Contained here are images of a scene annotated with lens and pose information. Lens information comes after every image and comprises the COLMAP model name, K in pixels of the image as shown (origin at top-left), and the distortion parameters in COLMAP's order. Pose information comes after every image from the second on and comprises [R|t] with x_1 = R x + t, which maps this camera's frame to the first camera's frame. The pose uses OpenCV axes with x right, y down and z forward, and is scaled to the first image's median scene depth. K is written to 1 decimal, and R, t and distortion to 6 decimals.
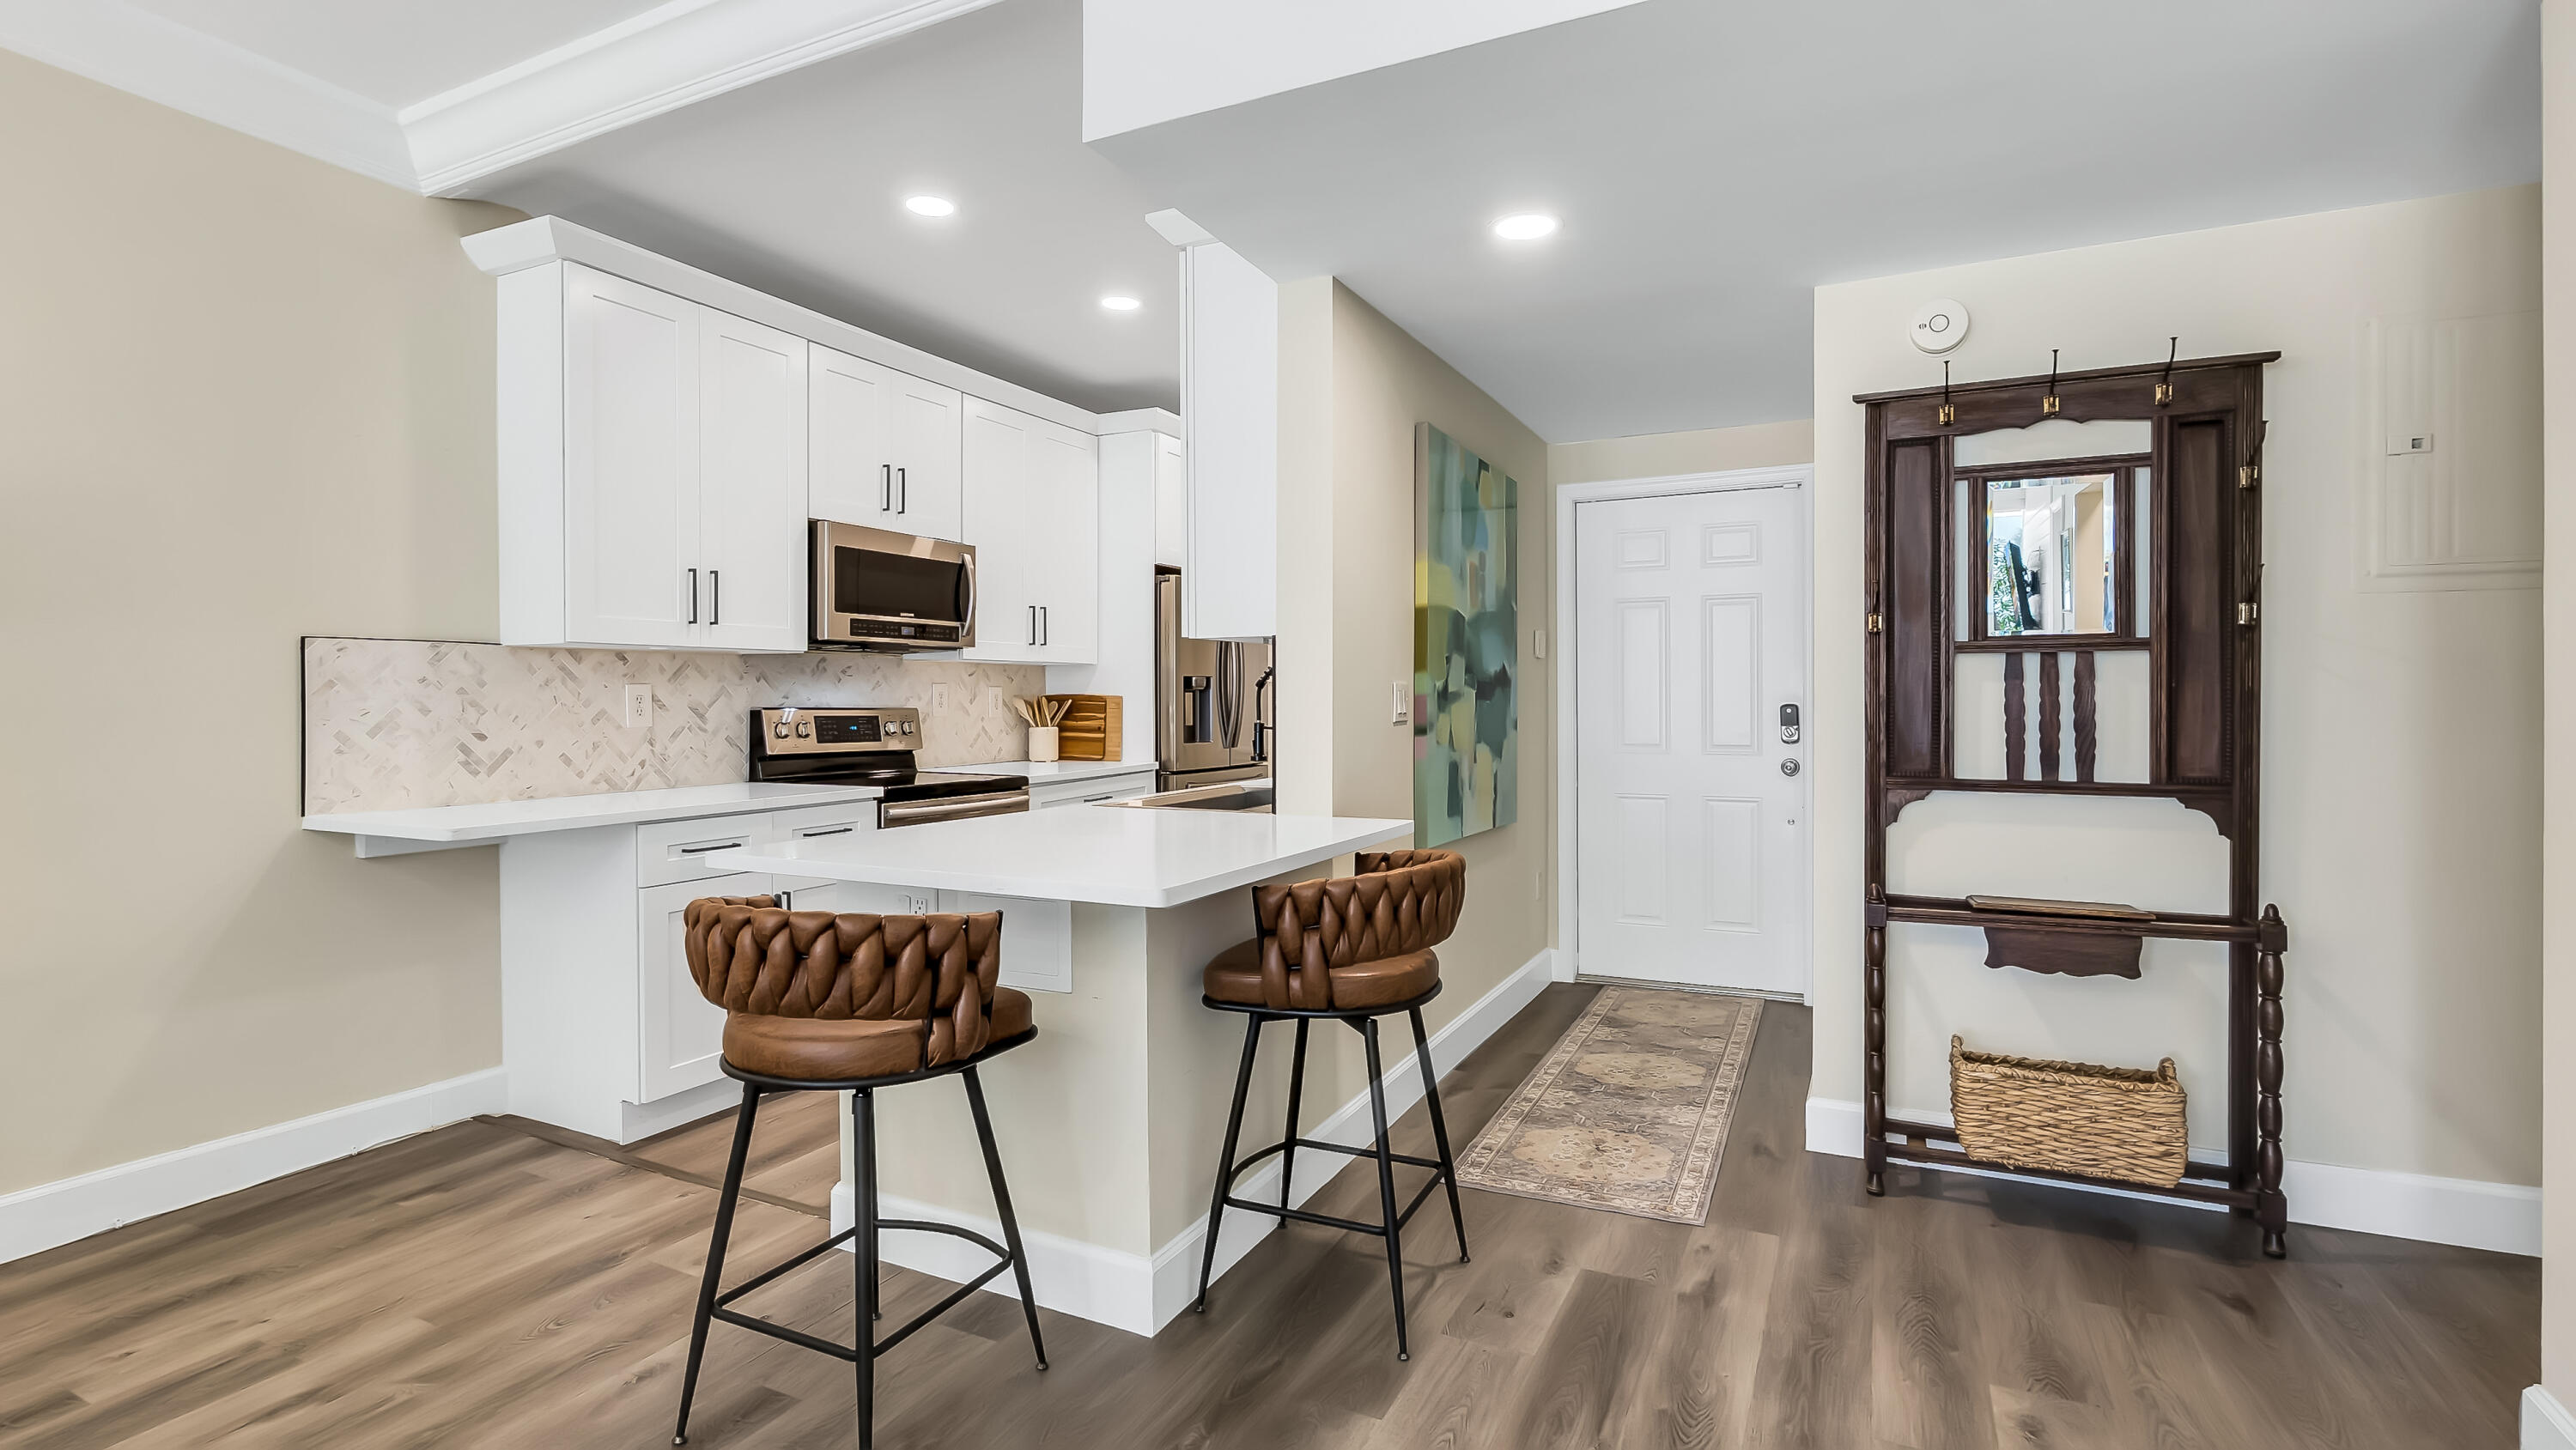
lens RADIAL K [[1188.3, 0, 1290.0], [0, 1188.3, 705.9], [0, 0, 1]] dist [-0.005063, -0.000365]
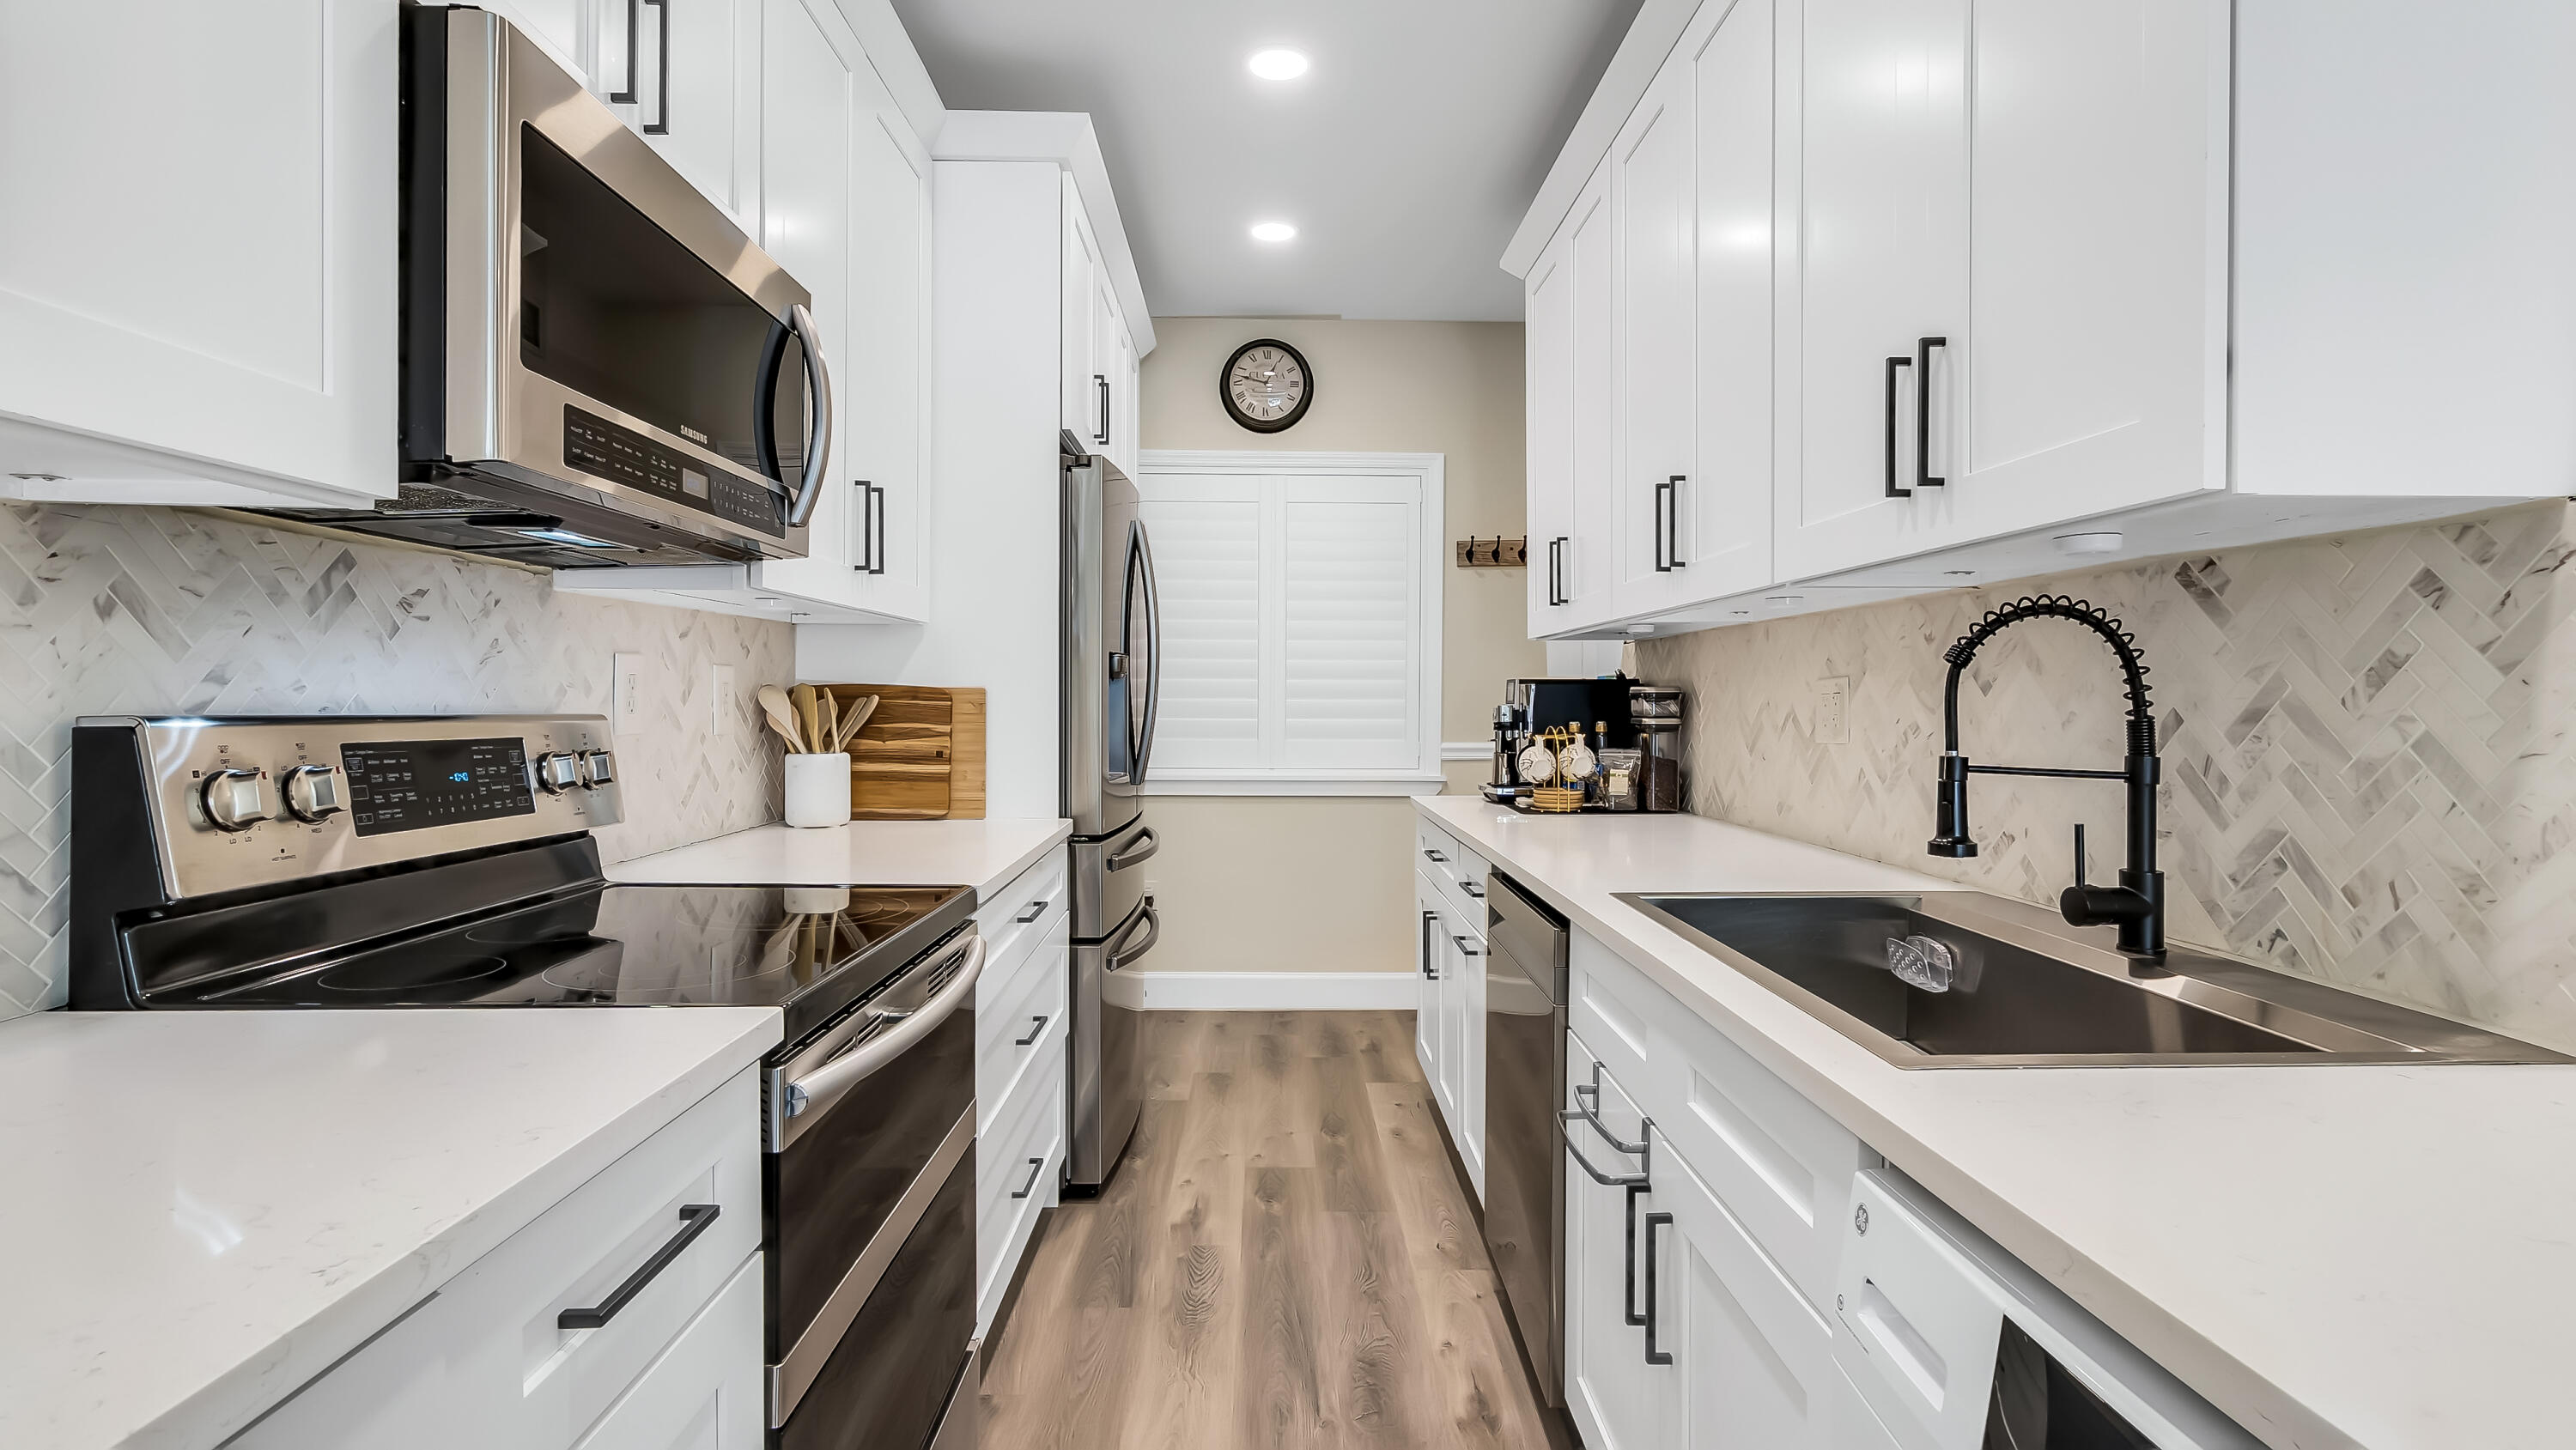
lens RADIAL K [[1187.7, 0, 1289.4], [0, 1187.7, 721.1], [0, 0, 1]] dist [-0.003957, 0.000389]
pose [[0.886148, -0.003605, 0.463388, -0.478405], [-0.002036, 0.999930, 0.011674, -0.001665], [-0.463398, -0.011289, 0.886078, 0.917042]]
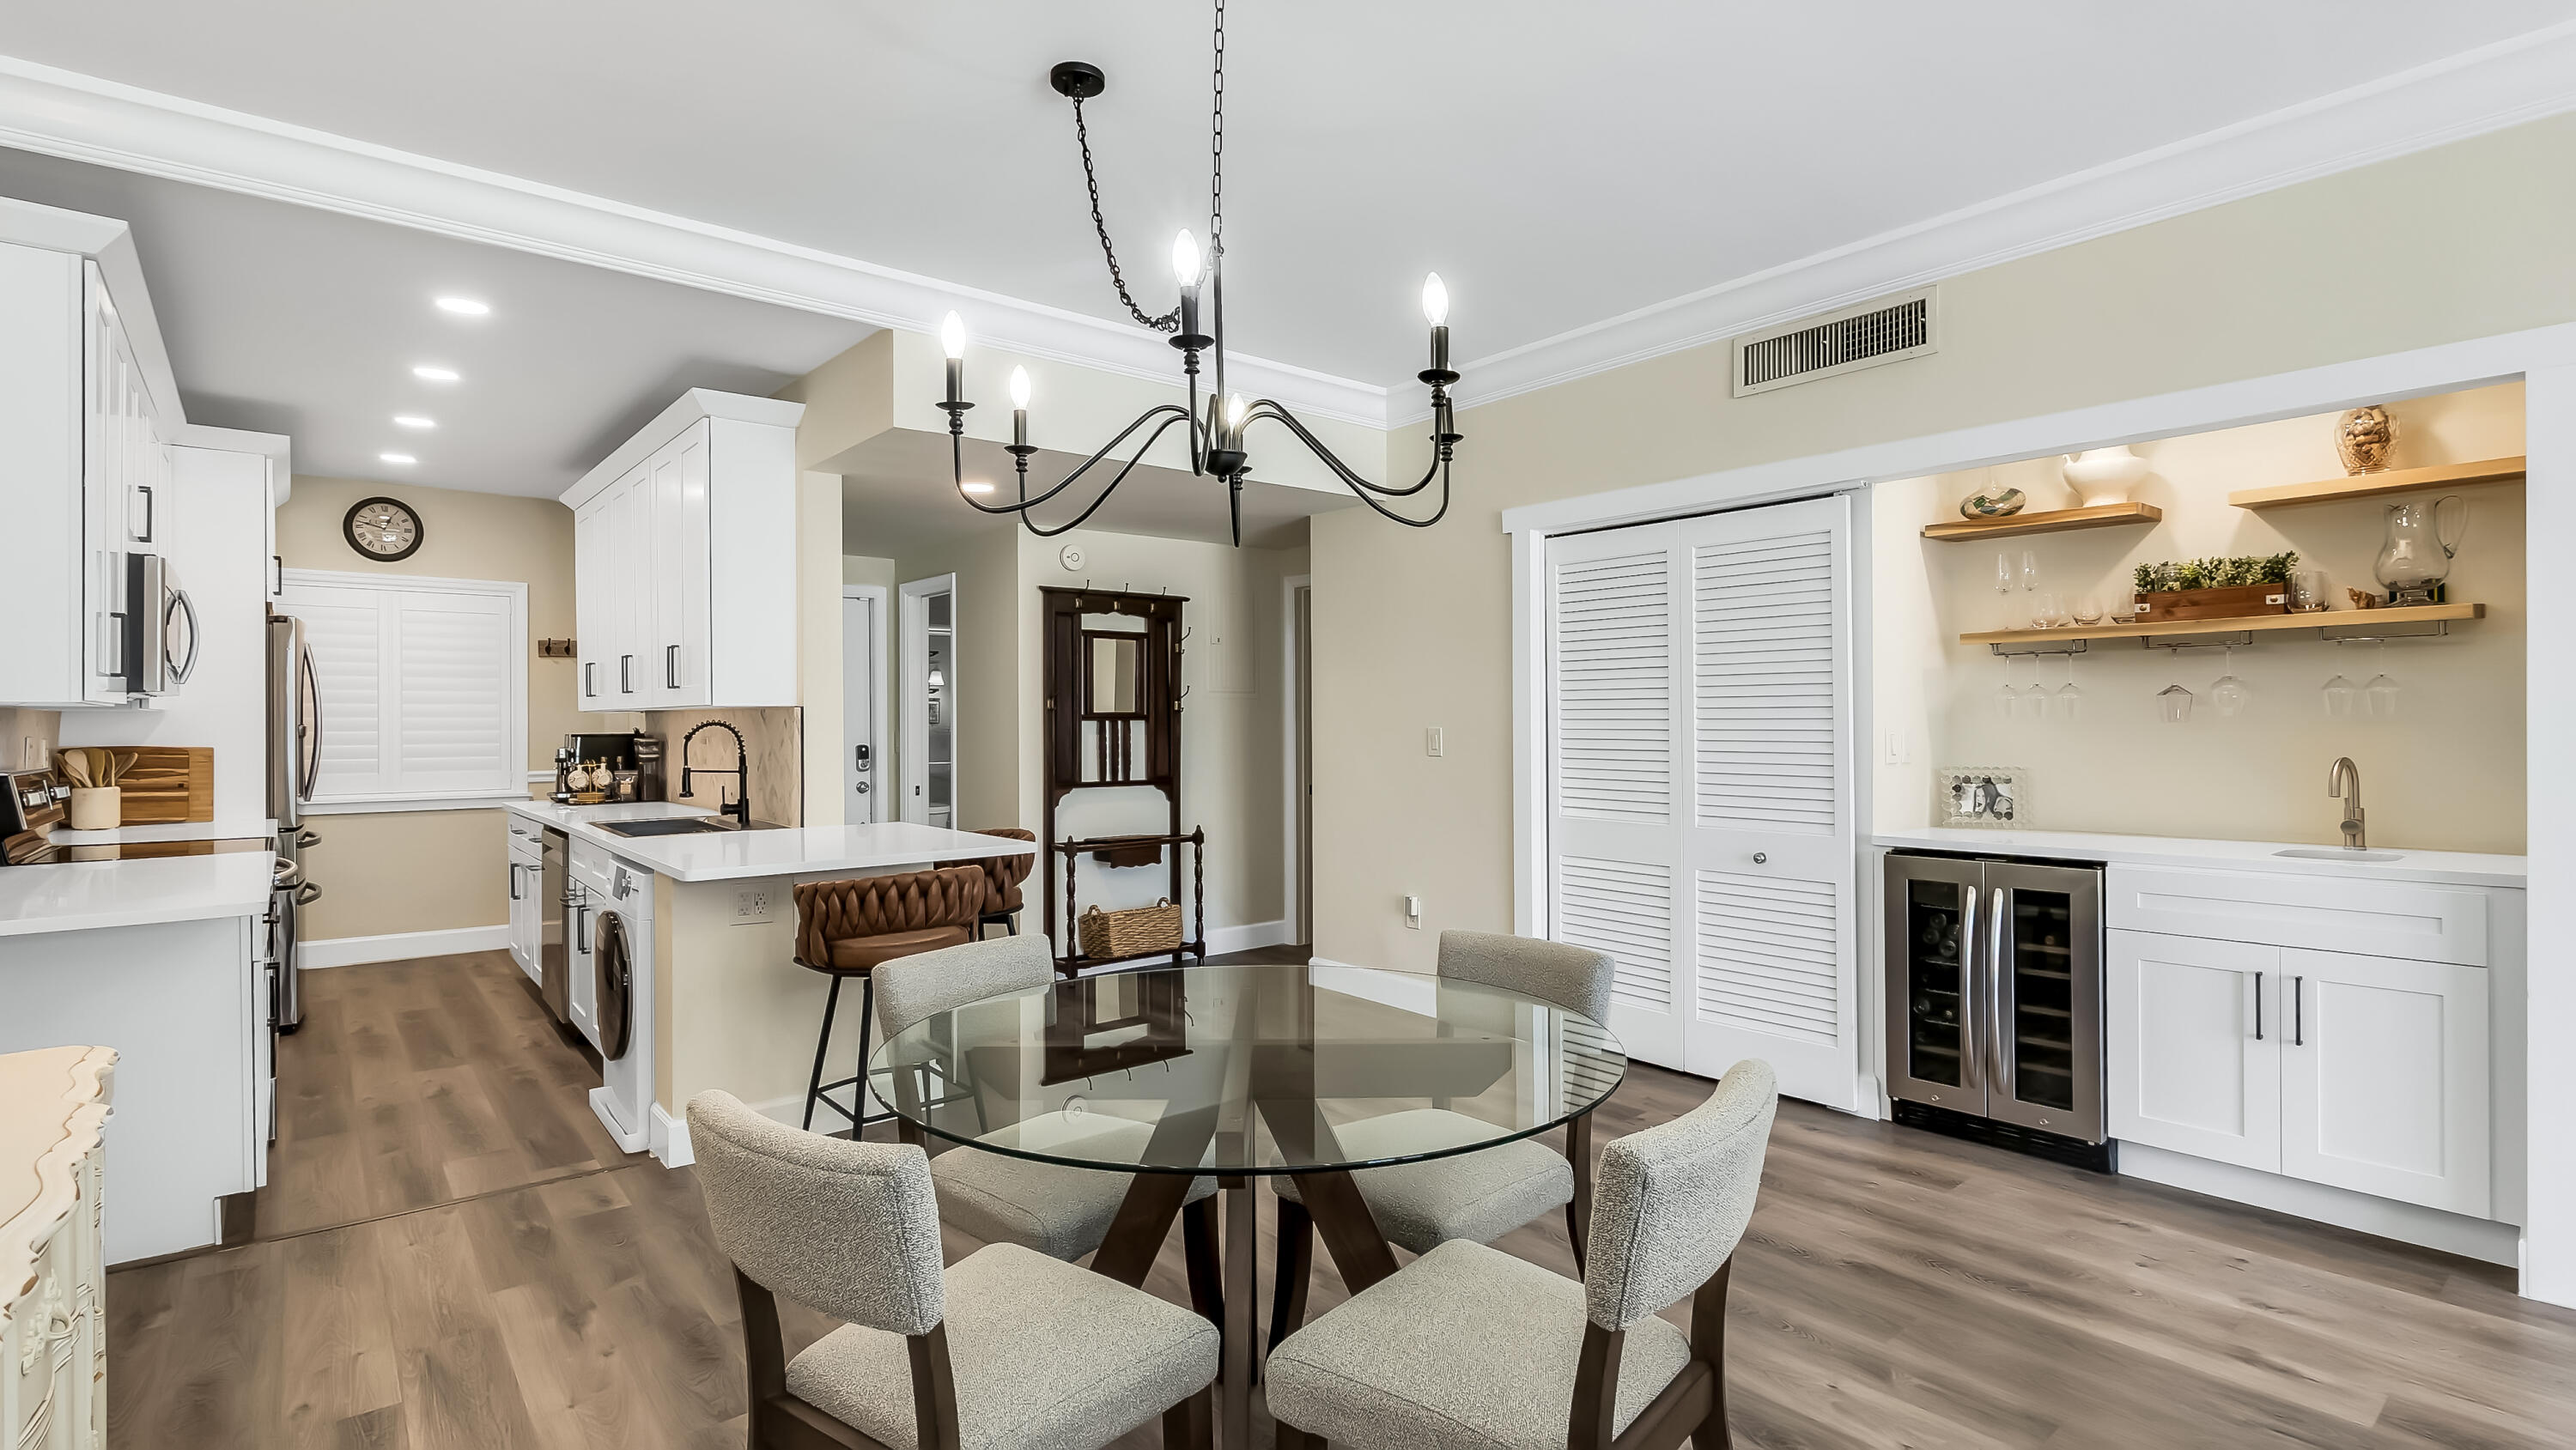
lens RADIAL K [[1207.7, 0, 1290.1], [0, 1207.7, 721.6], [0, 0, 1]] dist [-0.004788, 0.000049]
pose [[0.405953, -0.000148, 0.913894, -1.163214], [0.010234, 0.999938, -0.004384, -0.028711], [-0.913837, 0.011133, 0.405929, -0.166169]]
